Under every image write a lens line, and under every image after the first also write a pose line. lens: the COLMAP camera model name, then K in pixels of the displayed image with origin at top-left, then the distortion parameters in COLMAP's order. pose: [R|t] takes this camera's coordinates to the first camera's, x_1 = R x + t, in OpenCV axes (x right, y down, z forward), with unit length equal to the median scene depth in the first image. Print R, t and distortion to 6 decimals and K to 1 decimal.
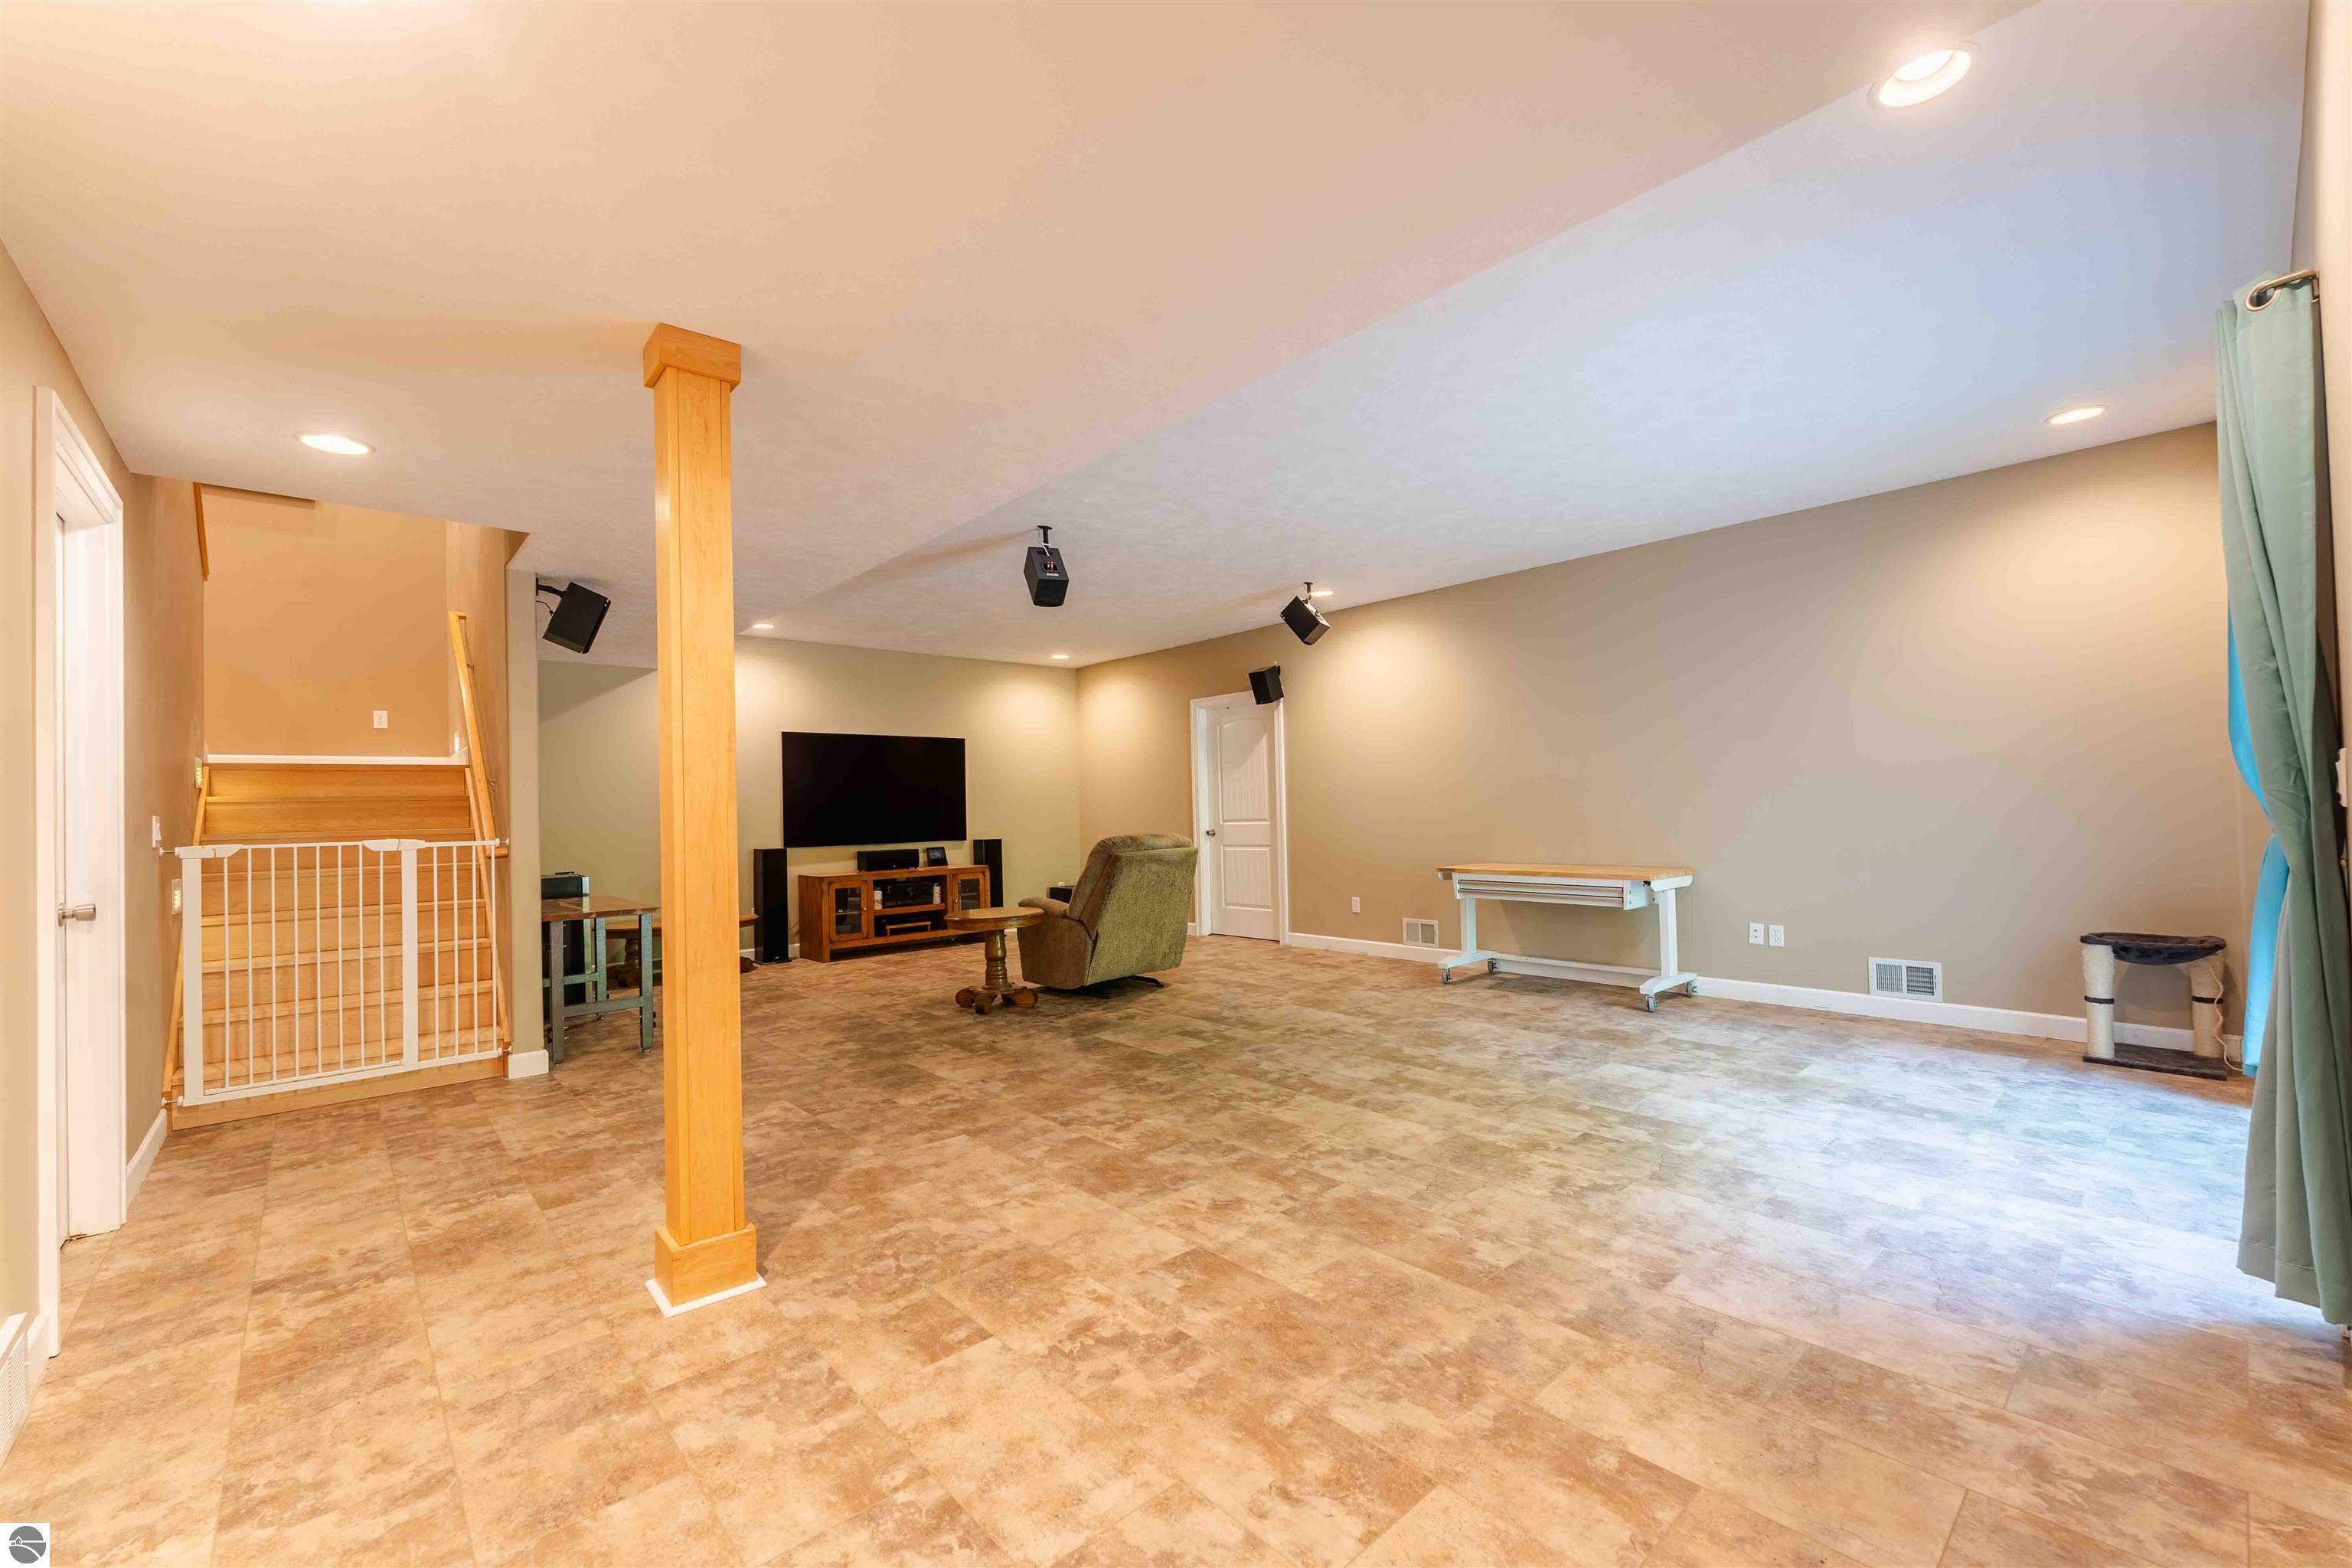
lens RADIAL K [[954.6, 0, 1178.8], [0, 954.6, 795.8], [0, 0, 1]] dist [0.001434, -0.000432]
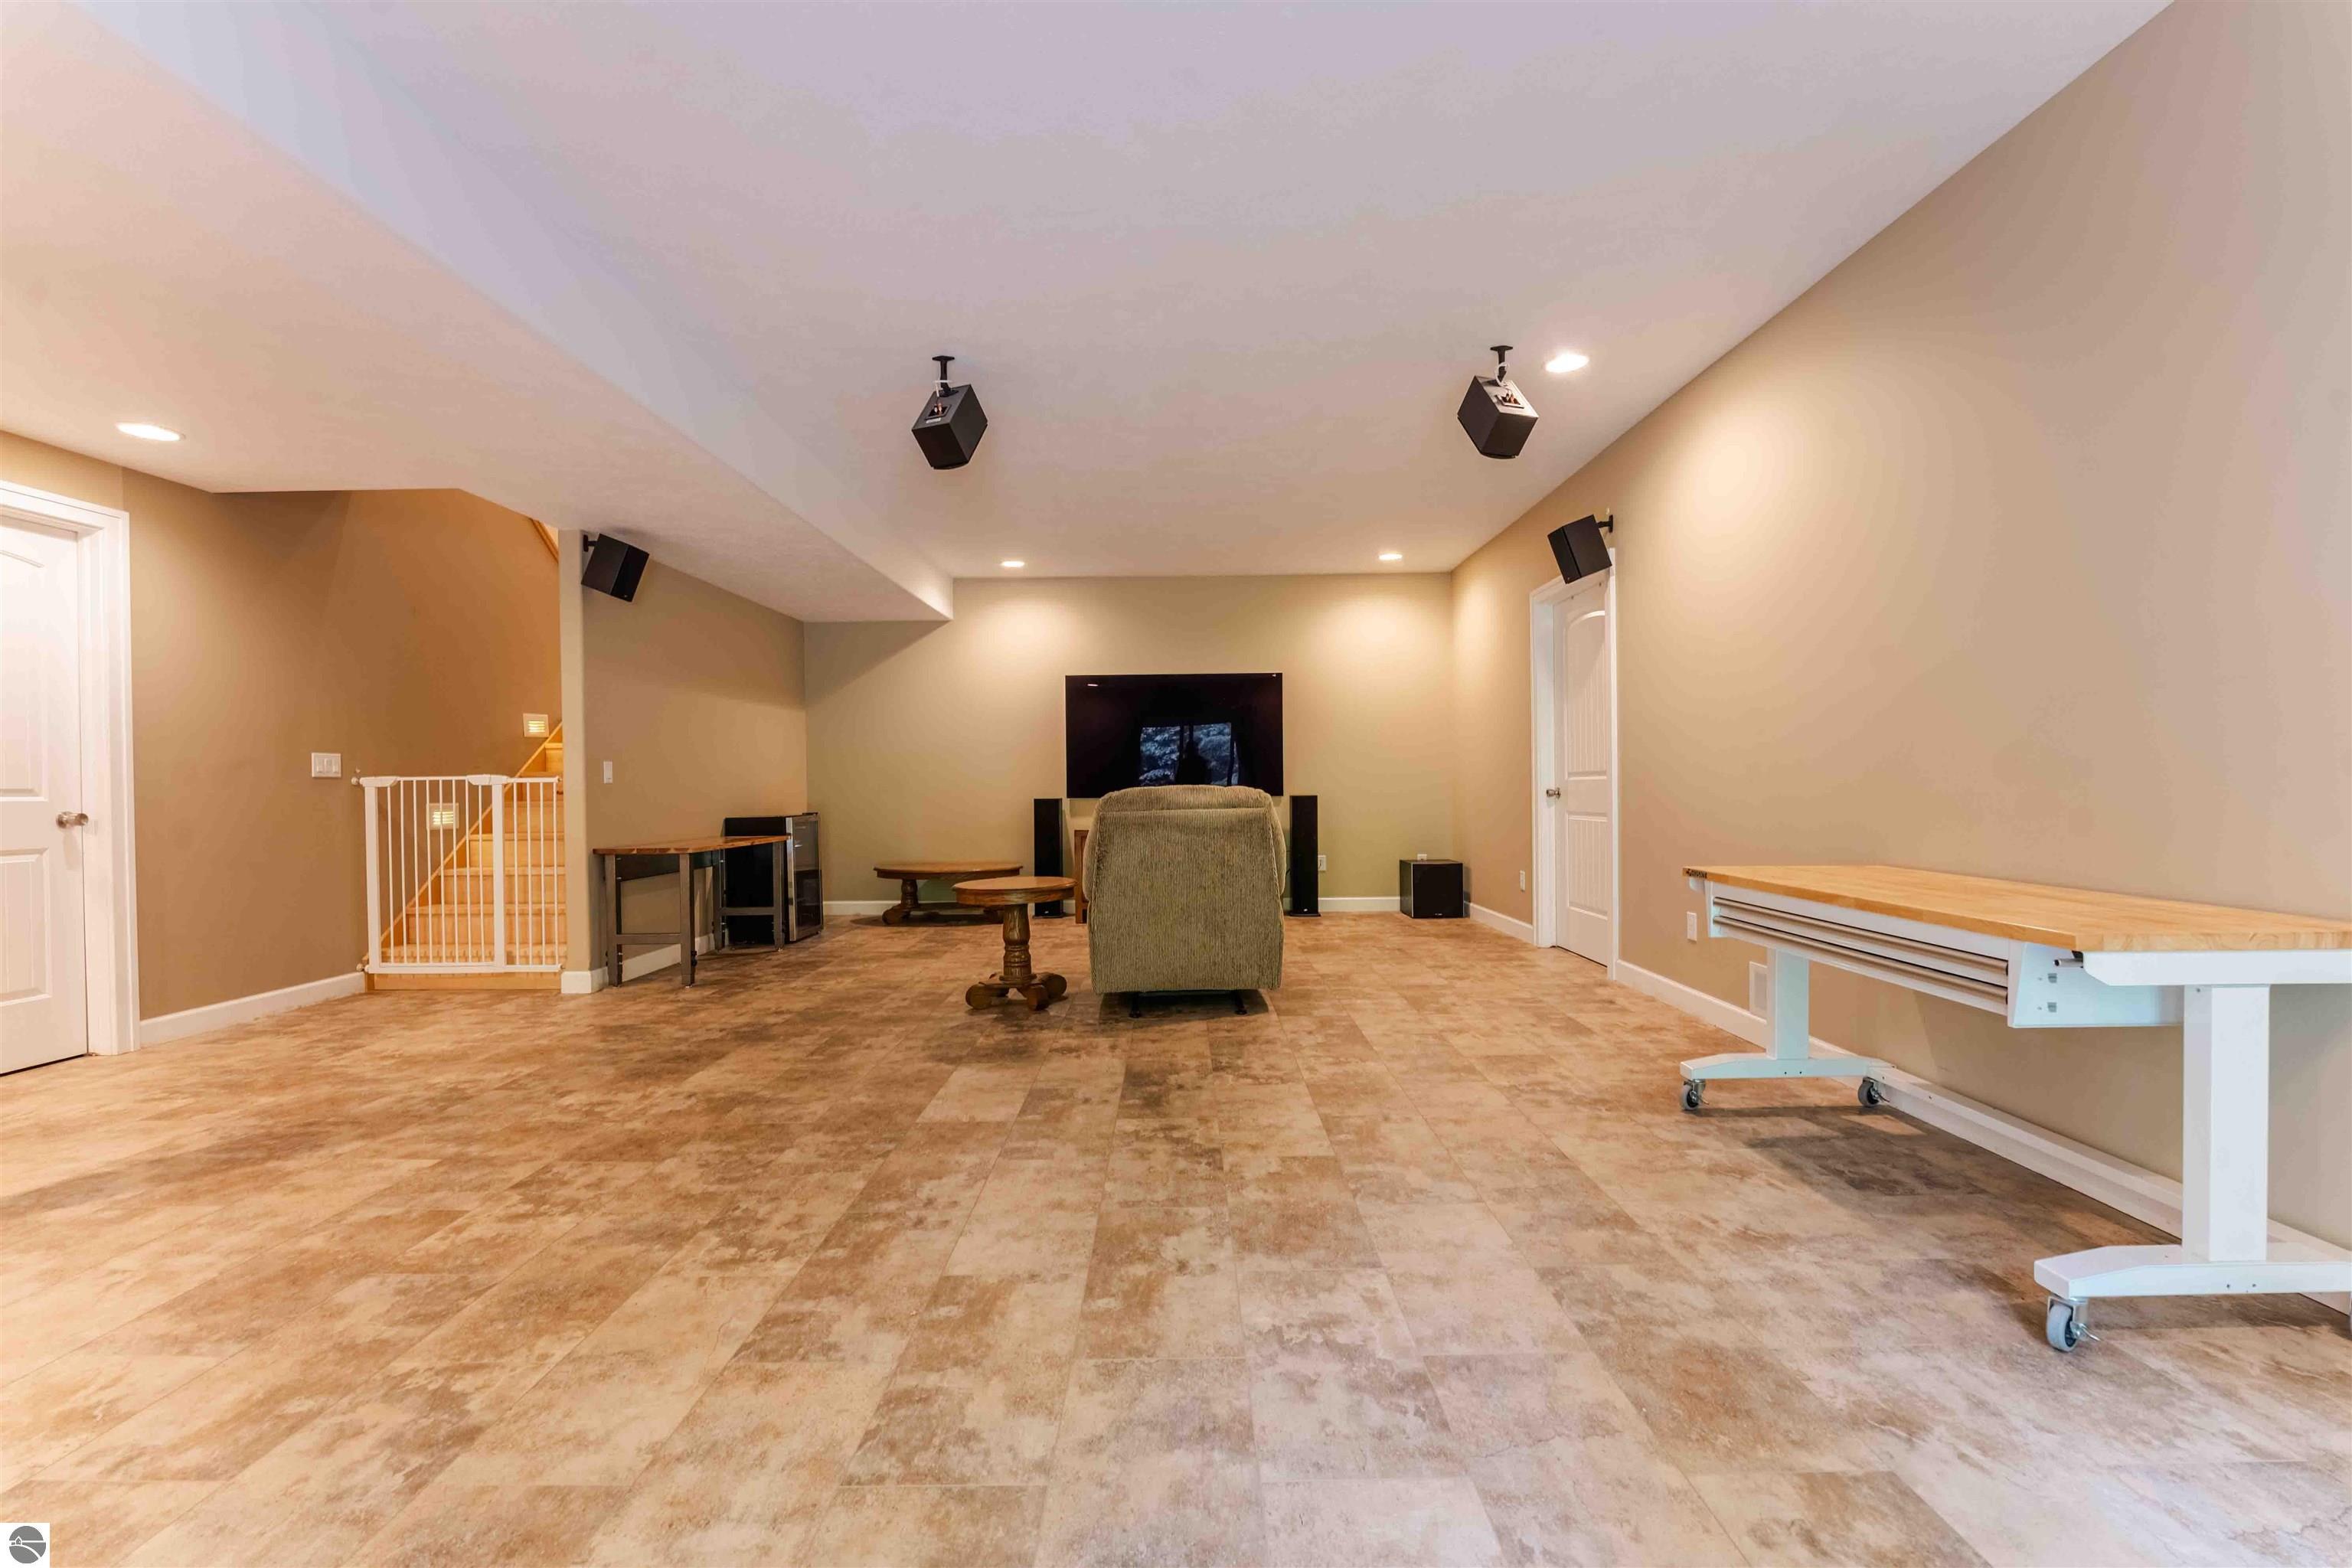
lens RADIAL K [[970.2, 0, 1172.0], [0, 970.2, 792.8], [0, 0, 1]] dist [-0.014297, 0.000554]
pose [[0.736894, 0.021403, -0.675670, 0.607999], [0.004348, 0.999328, 0.036396, 0.028102], [0.675995, -0.029758, 0.736305, 0.701655]]
